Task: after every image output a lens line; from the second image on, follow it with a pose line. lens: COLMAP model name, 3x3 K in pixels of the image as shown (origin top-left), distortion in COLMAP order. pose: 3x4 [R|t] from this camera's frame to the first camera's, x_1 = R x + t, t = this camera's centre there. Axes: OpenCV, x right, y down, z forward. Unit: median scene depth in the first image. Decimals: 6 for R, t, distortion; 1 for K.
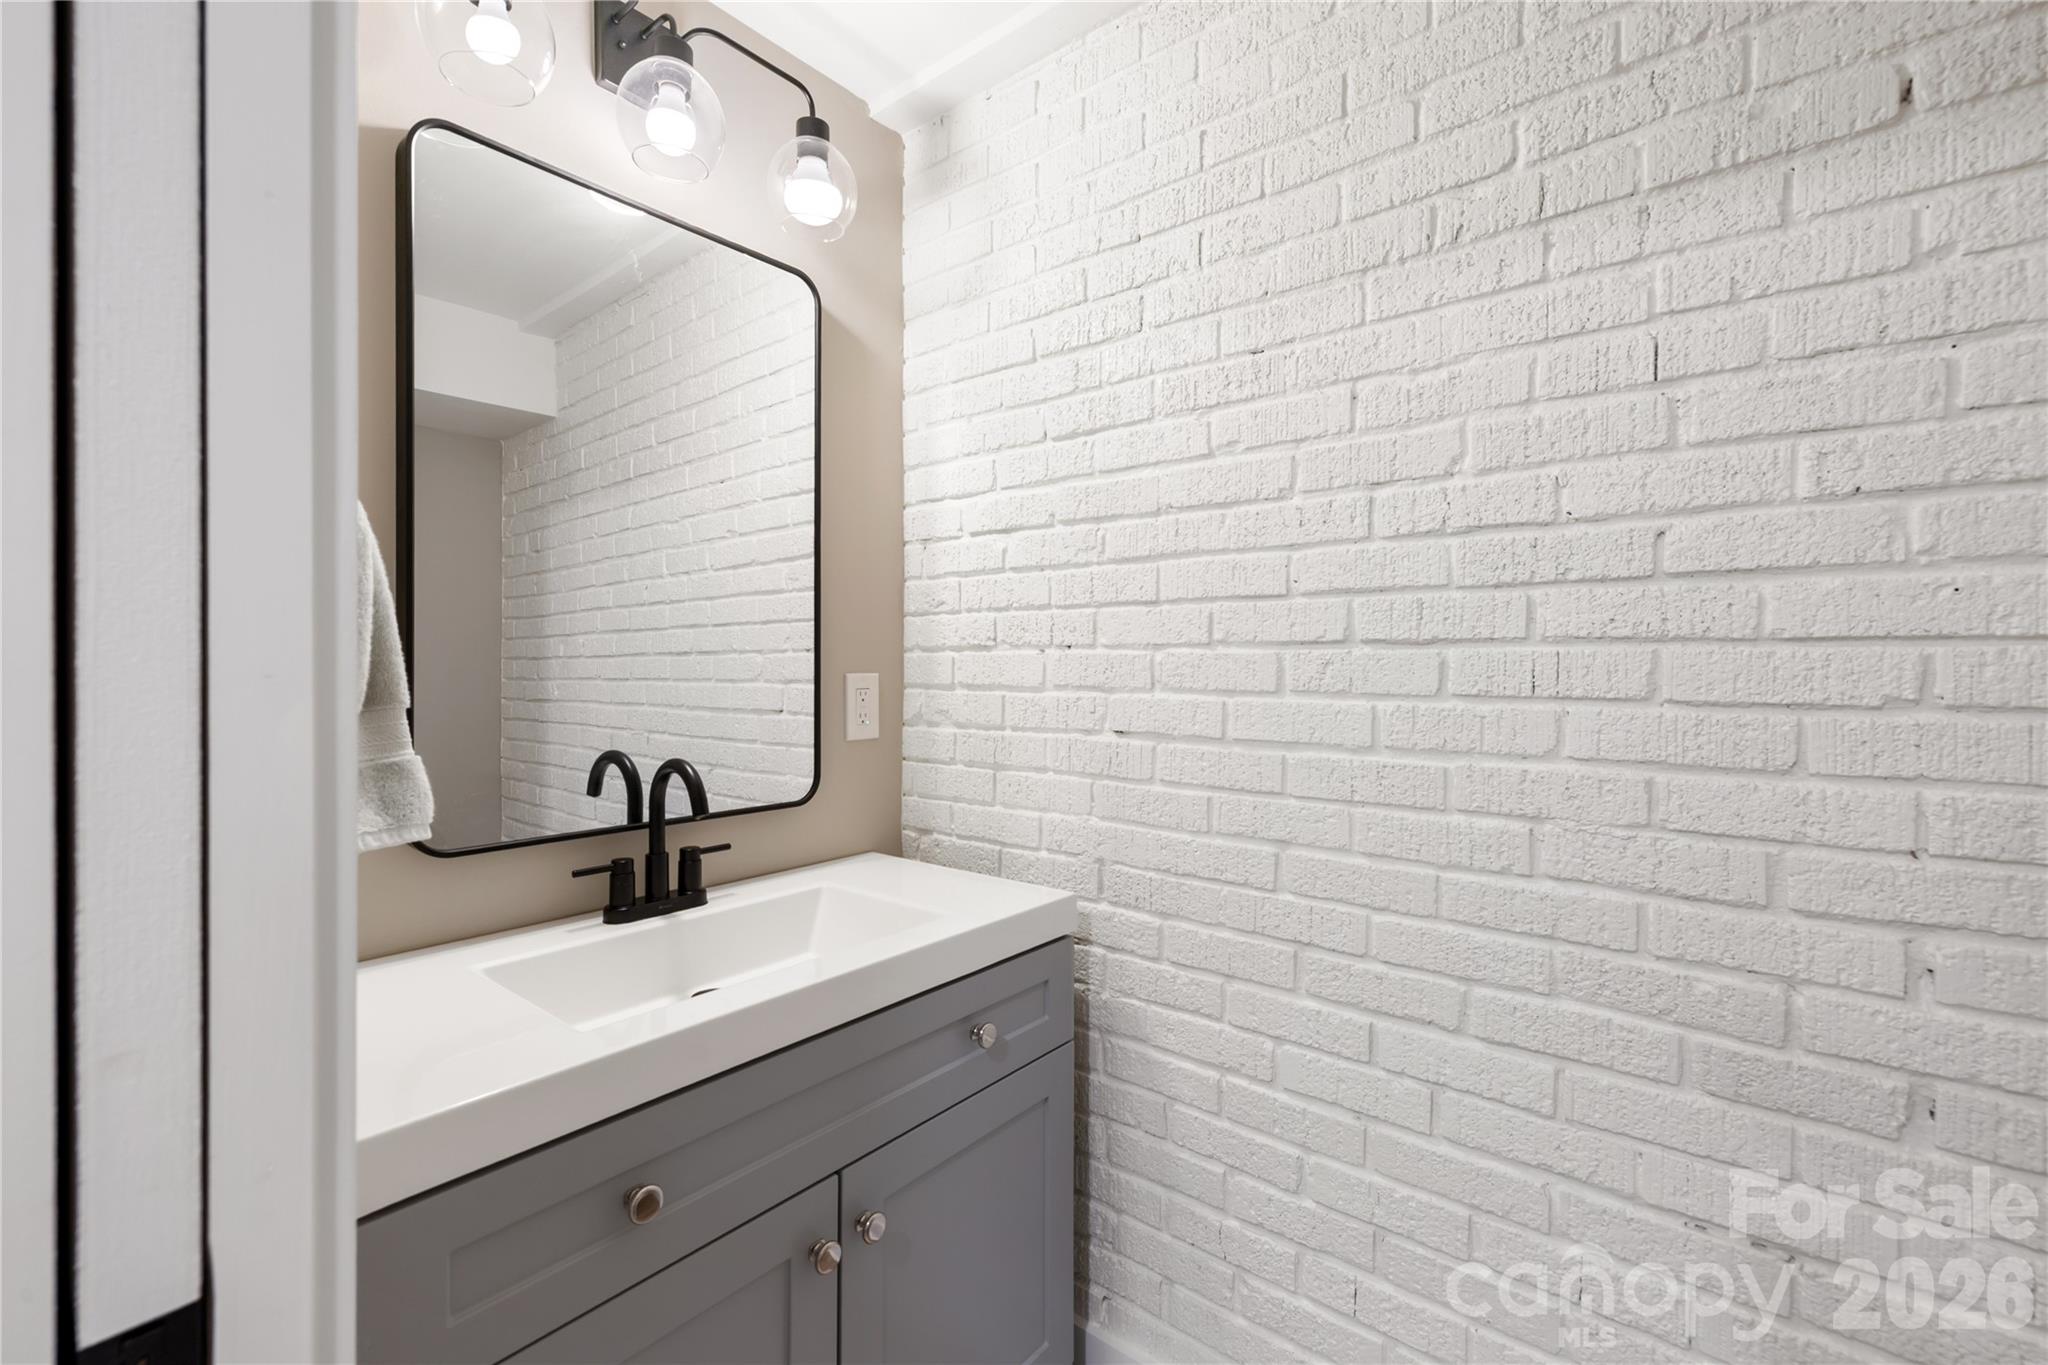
lens RADIAL K [[869.2, 0, 1024.1], [0, 869.2, 668.5], [0, 0, 1]] dist [0.004527, 0.000243]
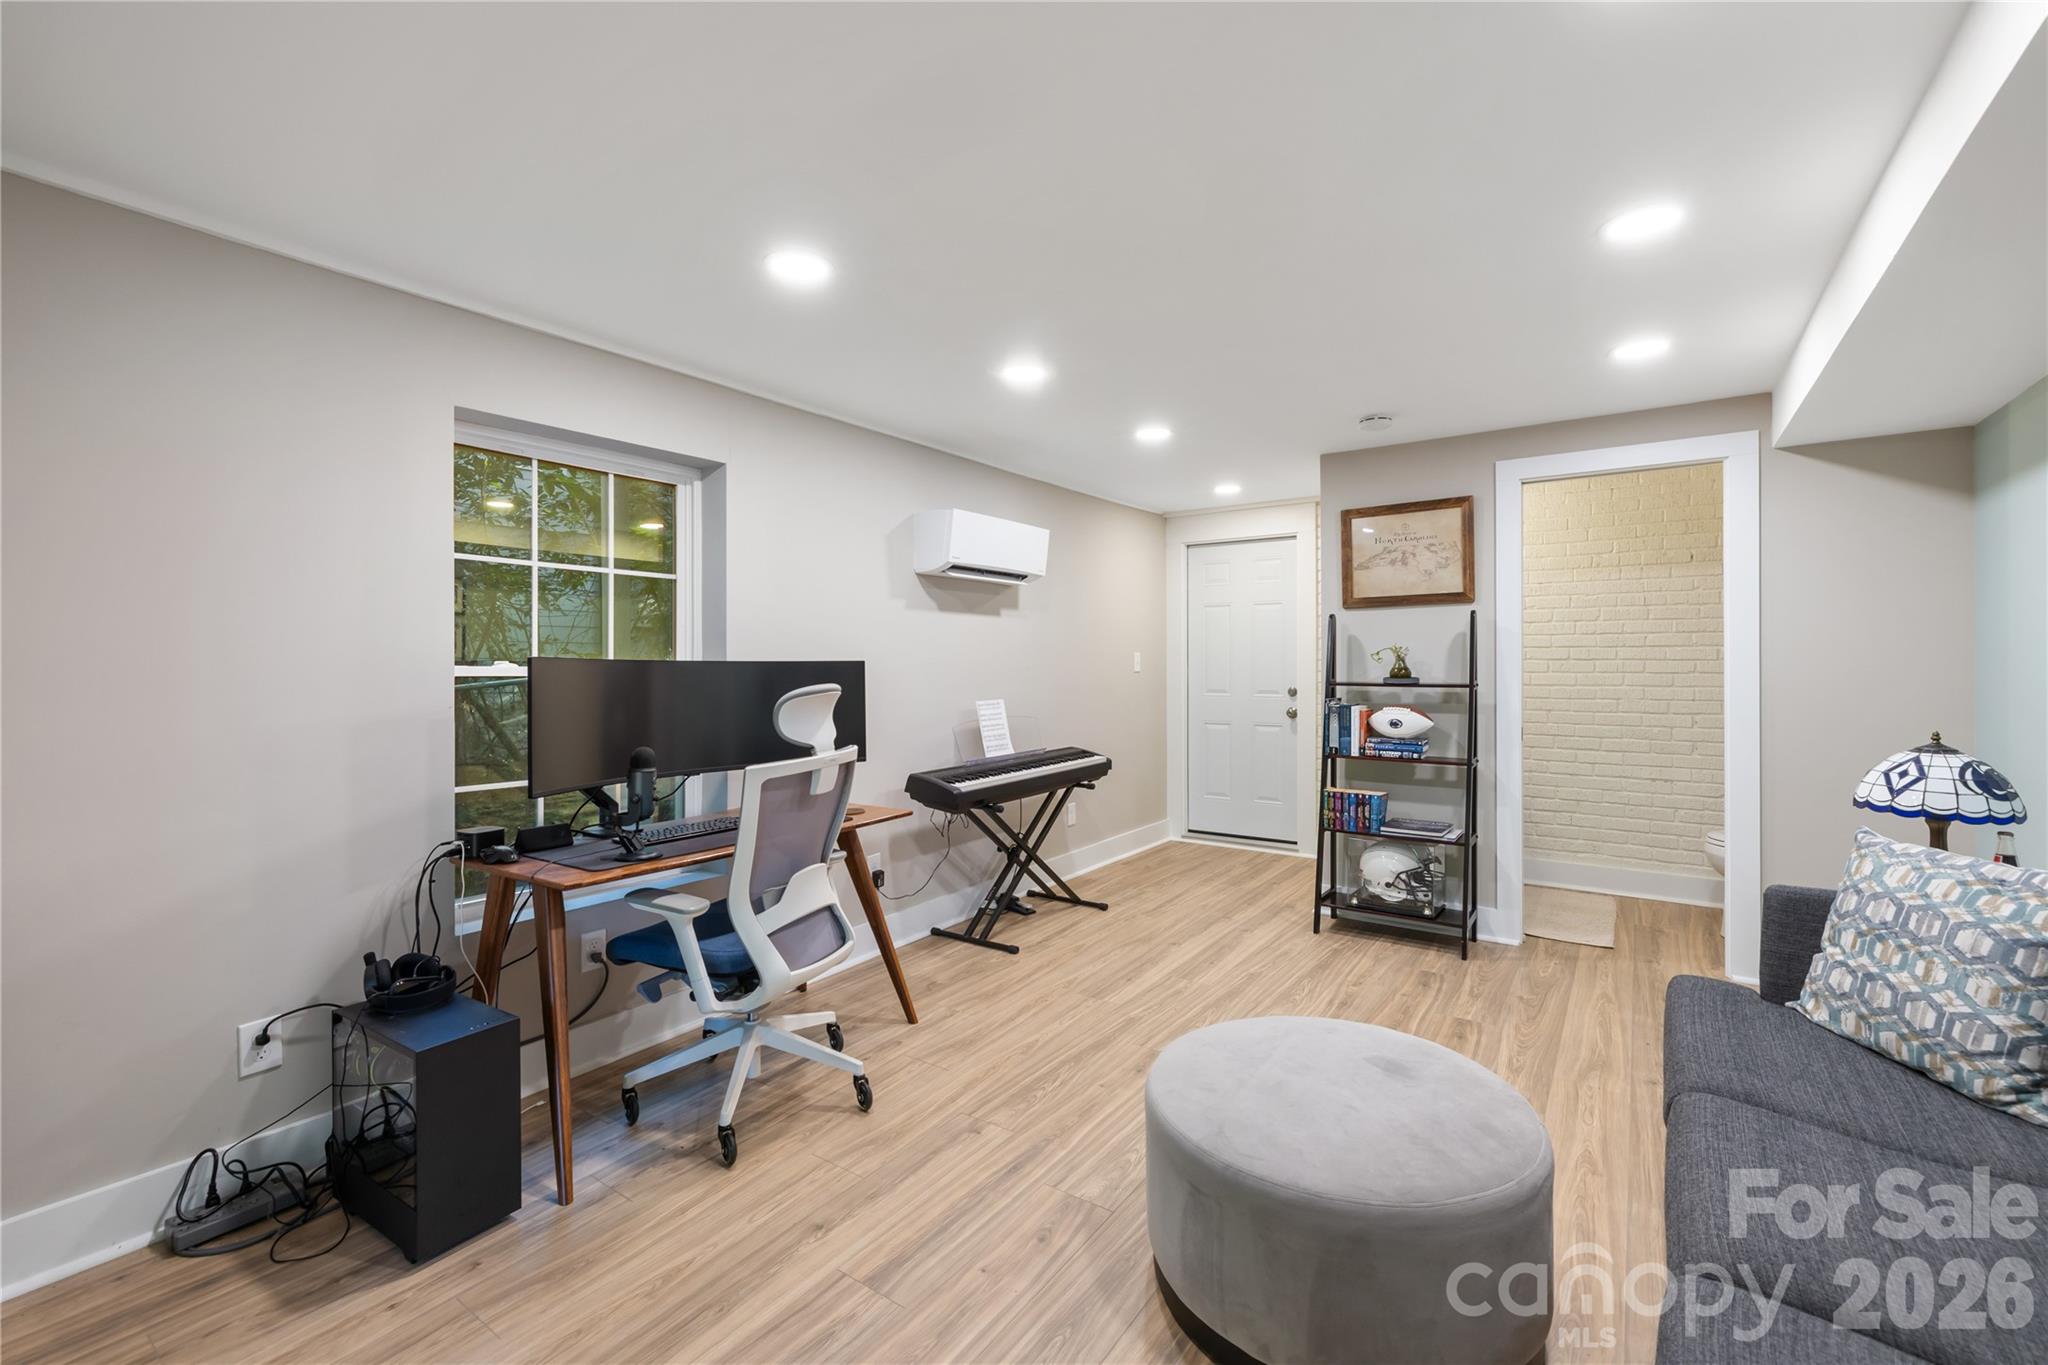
lens RADIAL K [[869.2, 0, 1021.1], [0, 869.2, 670.3], [0, 0, 1]] dist [0.004527, 0.000243]
pose [[0.999985, 0.003231, -0.004481, -2.335481], [-0.003265, 0.999967, -0.007472, 0.063679], [0.004457, 0.007486, 0.999962, -3.312244]]
